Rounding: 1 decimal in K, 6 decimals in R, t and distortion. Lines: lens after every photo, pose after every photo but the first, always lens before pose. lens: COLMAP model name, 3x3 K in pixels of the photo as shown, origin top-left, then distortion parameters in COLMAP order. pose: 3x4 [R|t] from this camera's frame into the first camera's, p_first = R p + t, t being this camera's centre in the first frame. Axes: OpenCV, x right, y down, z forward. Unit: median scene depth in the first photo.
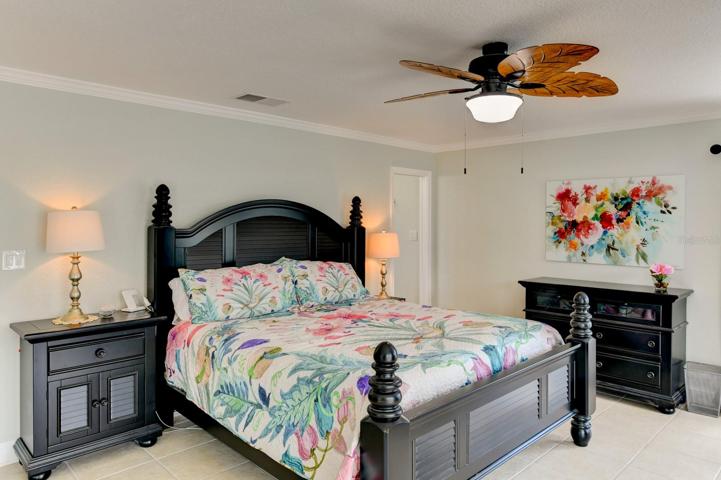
lens RADIAL K [[479.8, 0, 358.8], [0, 479.8, 236.0], [0, 0, 1]] dist [-0.001769, 0.005472]
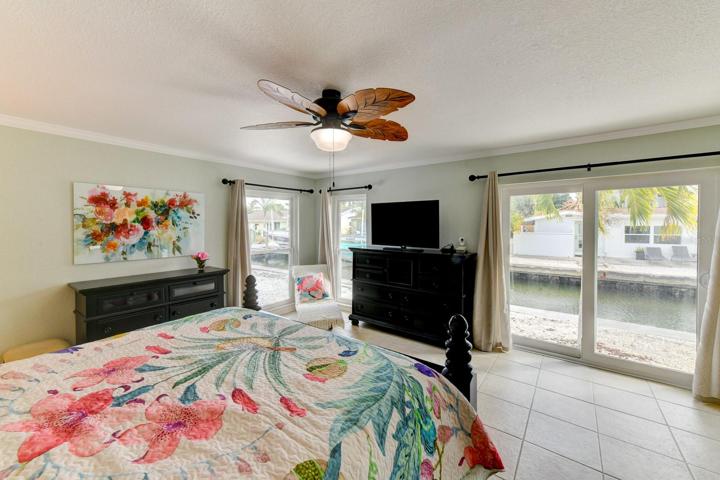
lens RADIAL K [[283.3, 0, 357.9], [0, 283.3, 235.2], [0, 0, 1]] dist [0.014035, -0.000724]
pose [[-0.150813, -0.044316, 0.987569, -0.283981], [0.031332, 0.998279, 0.049581, -0.020670], [-0.988066, 0.038420, -0.149165, 0.581821]]
